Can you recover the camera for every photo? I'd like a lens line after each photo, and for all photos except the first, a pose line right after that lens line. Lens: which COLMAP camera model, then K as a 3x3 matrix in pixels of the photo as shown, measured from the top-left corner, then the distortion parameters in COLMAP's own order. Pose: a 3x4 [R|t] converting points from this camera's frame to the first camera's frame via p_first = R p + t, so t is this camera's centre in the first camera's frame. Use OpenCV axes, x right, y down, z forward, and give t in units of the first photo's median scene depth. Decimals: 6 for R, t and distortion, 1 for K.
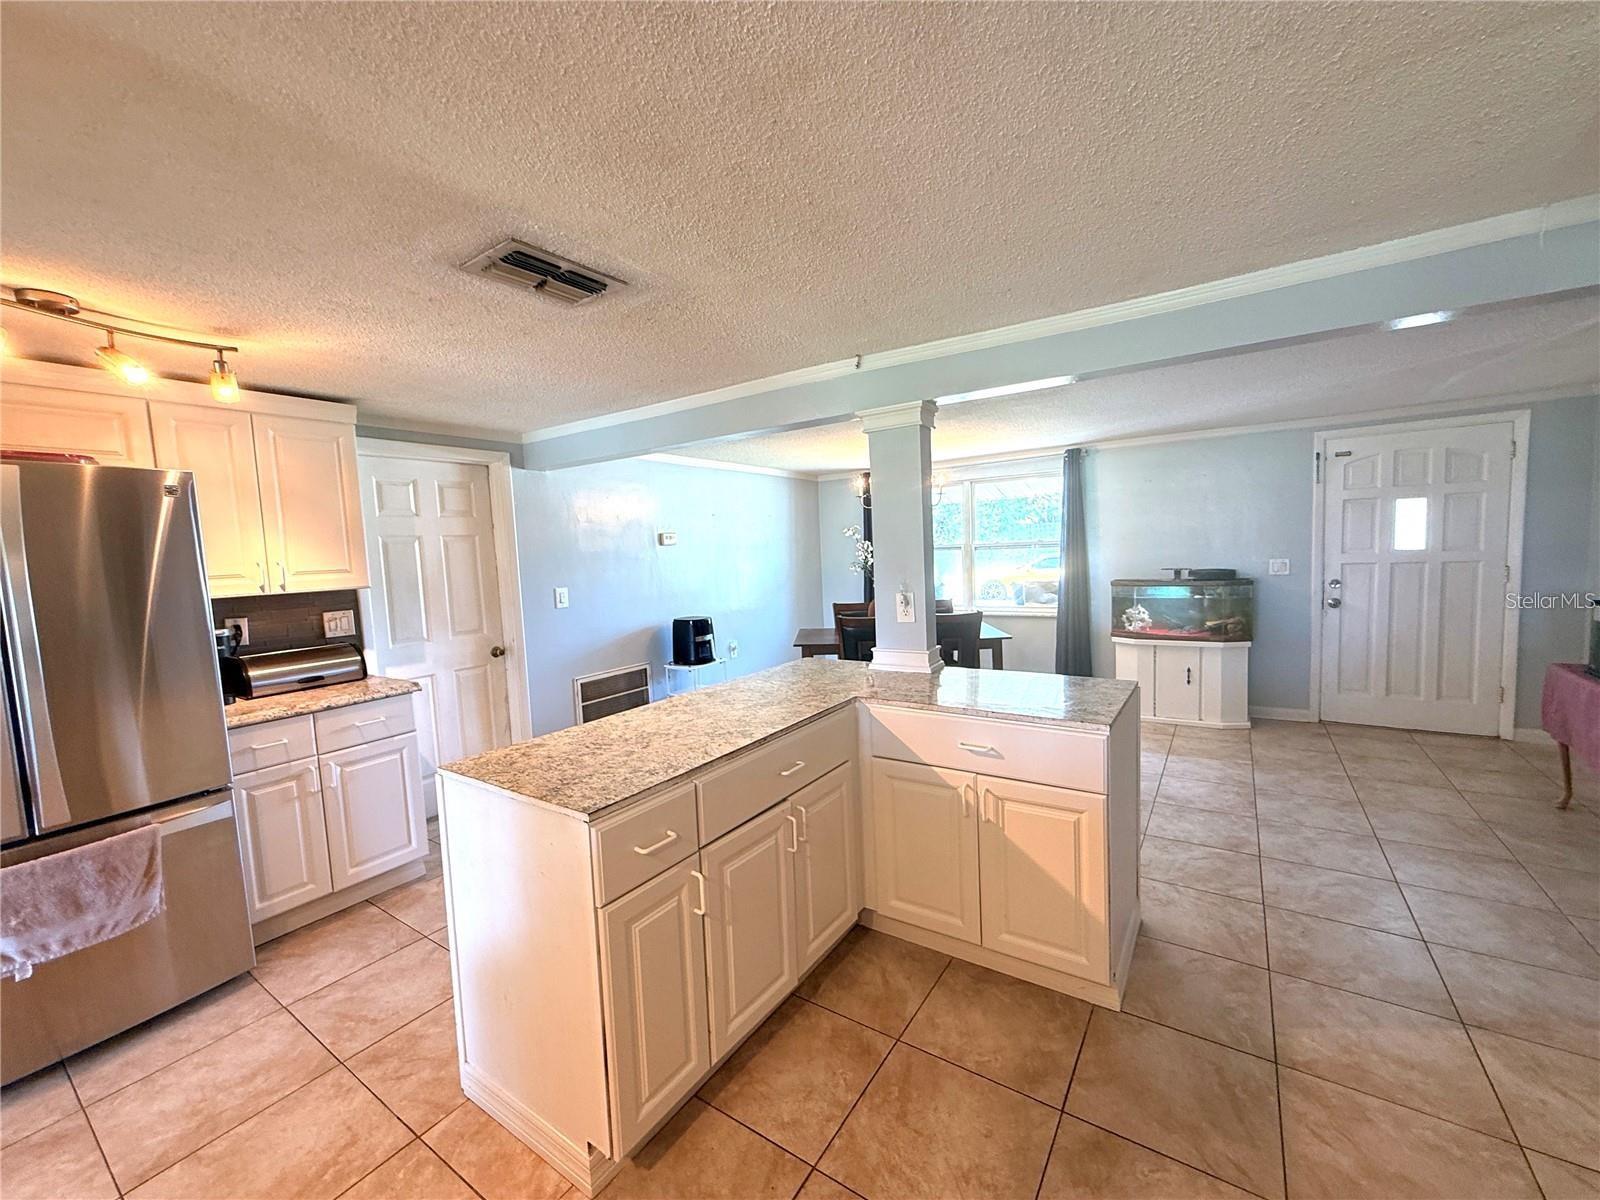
lens RADIAL K [[641.8, 0, 798.4], [0, 641.8, 600.2], [0, 0, 1]] dist [-0.001607, 0.000014]
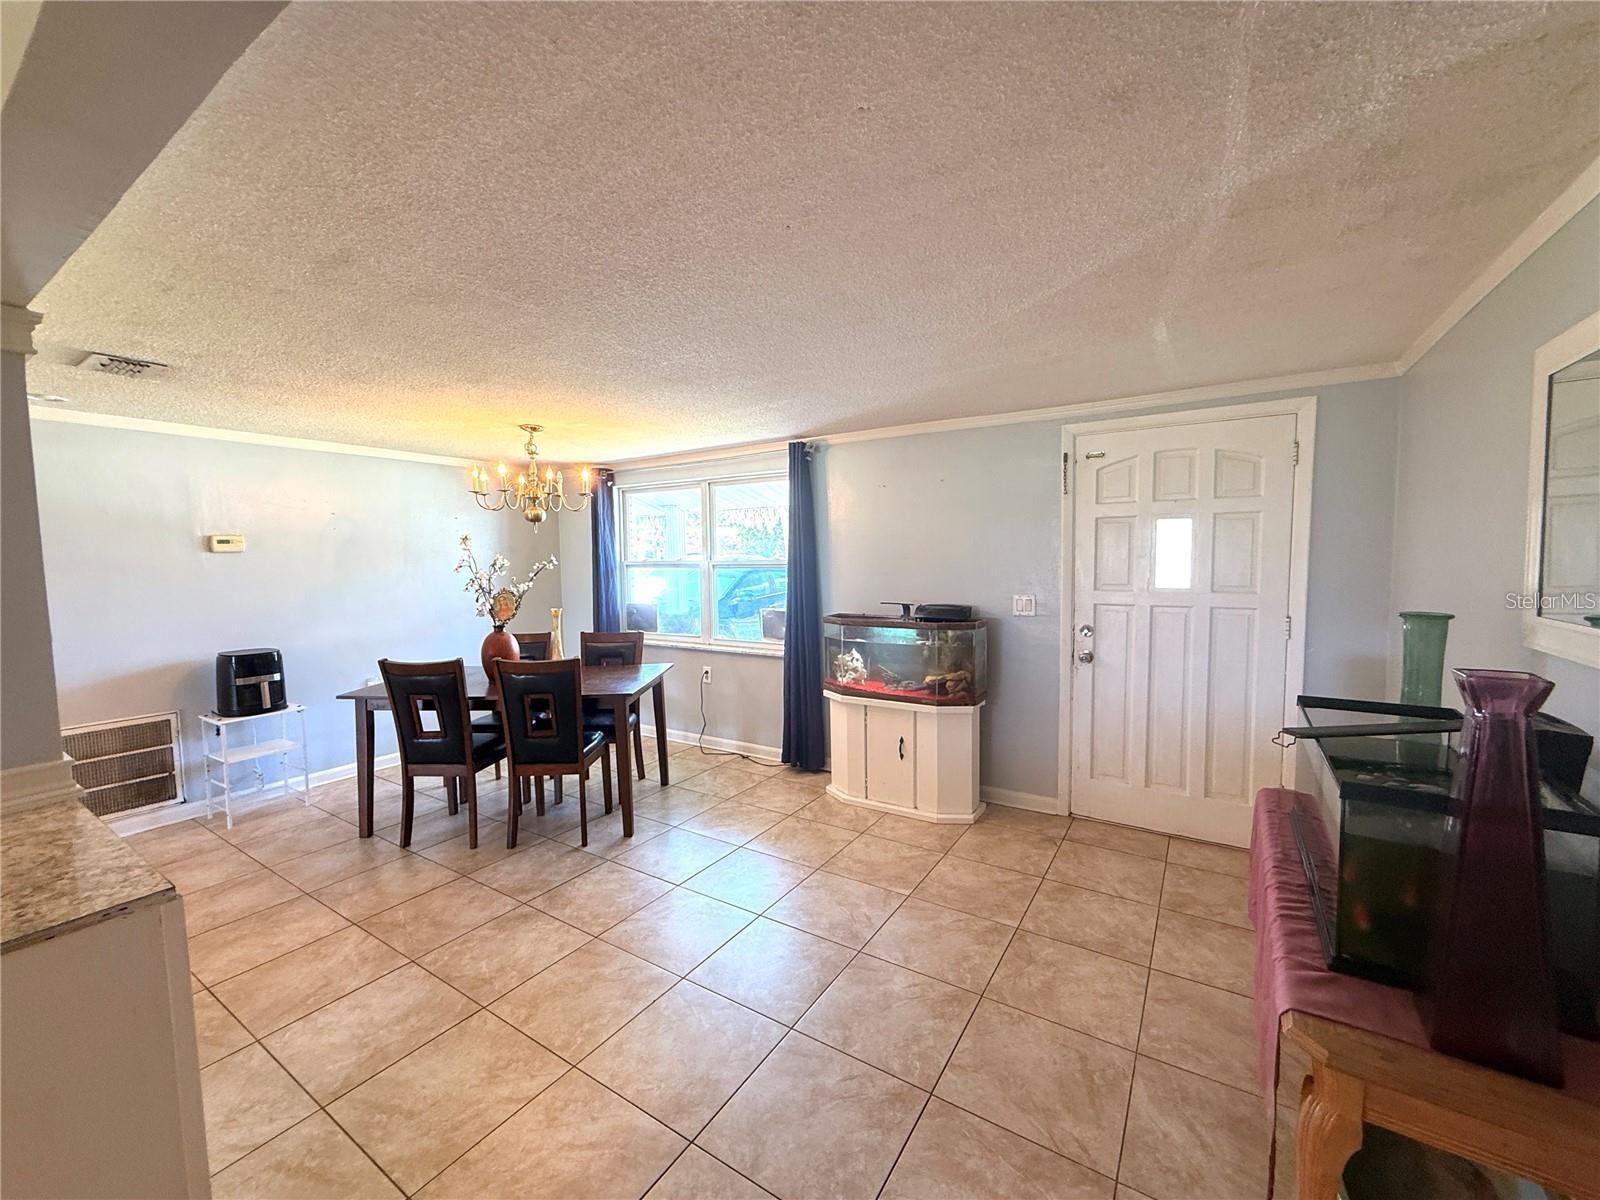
lens RADIAL K [[641.8, 0, 798.4], [0, 641.8, 600.2], [0, 0, 1]] dist [-0.001607, 0.000014]
pose [[0.999389, 0.027451, 0.021649, 0.503607], [-0.027207, 0.999563, -0.011519, -0.044815], [-0.021956, 0.010923, 0.999699, 0.276713]]
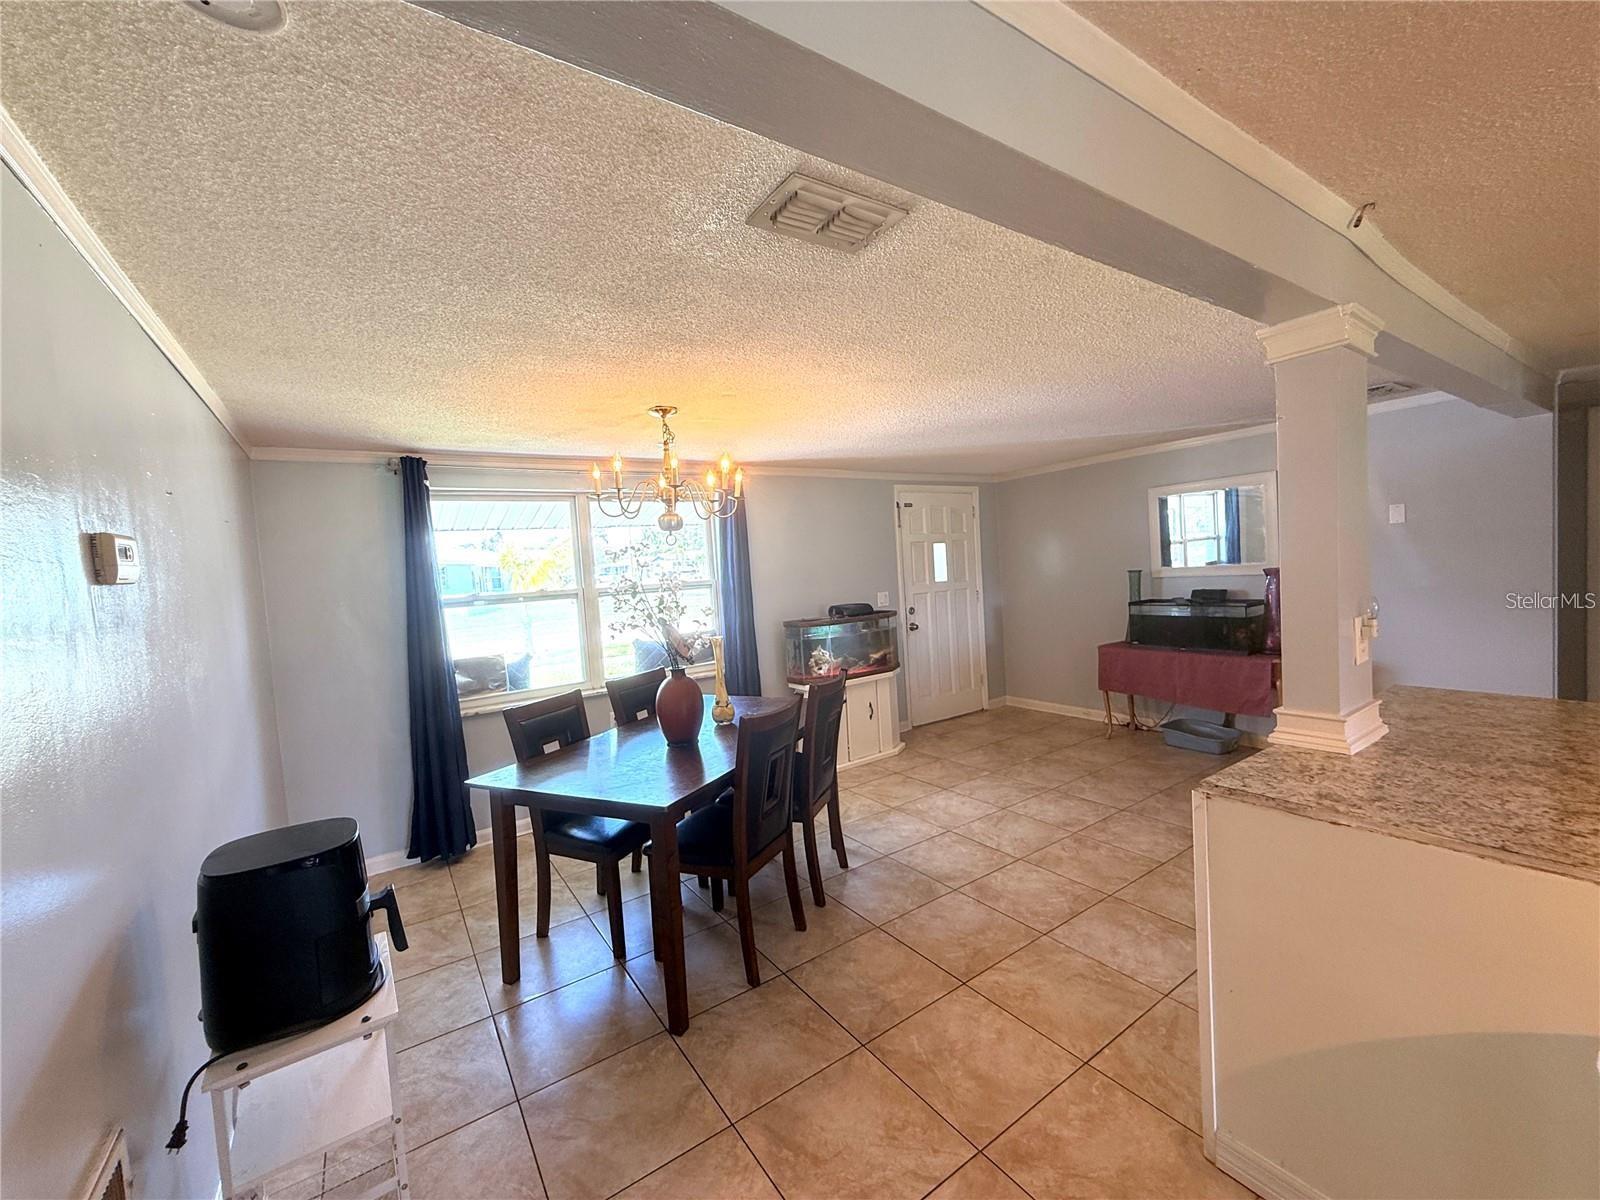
lens RADIAL K [[644.8, 0, 800.0], [0, 644.8, 600.0], [0, 0, 1]] dist [0.000183, 0.000020]
pose [[0.373121, -0.027504, 0.927375, -0.377669], [0.121977, 0.992339, -0.019645, -0.049142], [-0.919730, 0.120448, 0.373617, 0.760940]]
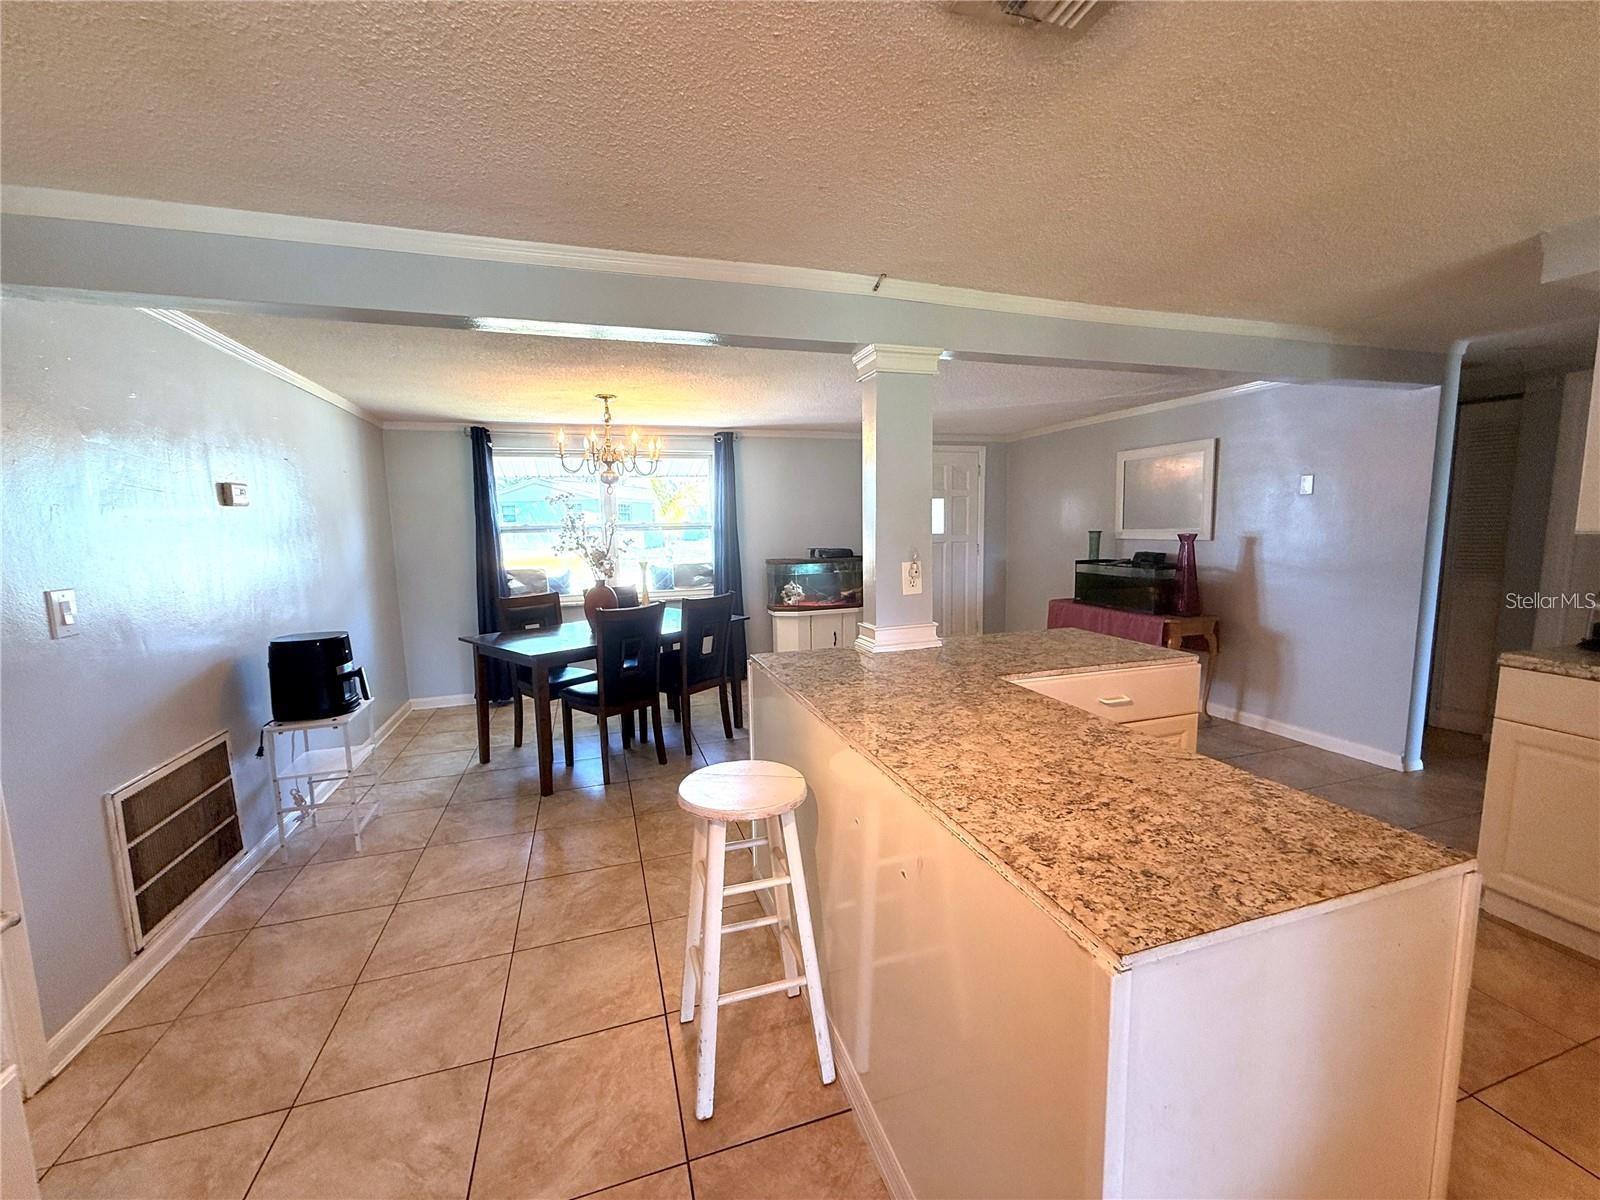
lens RADIAL K [[641.8, 0, 798.4], [0, 641.8, 600.2], [0, 0, 1]] dist [-0.001607, 0.000014]
pose [[0.615794, -0.064496, 0.785263, -0.384197], [0.057814, 0.997656, 0.036604, 0.000330], [-0.785783, 0.022859, 0.618079, 0.344064]]
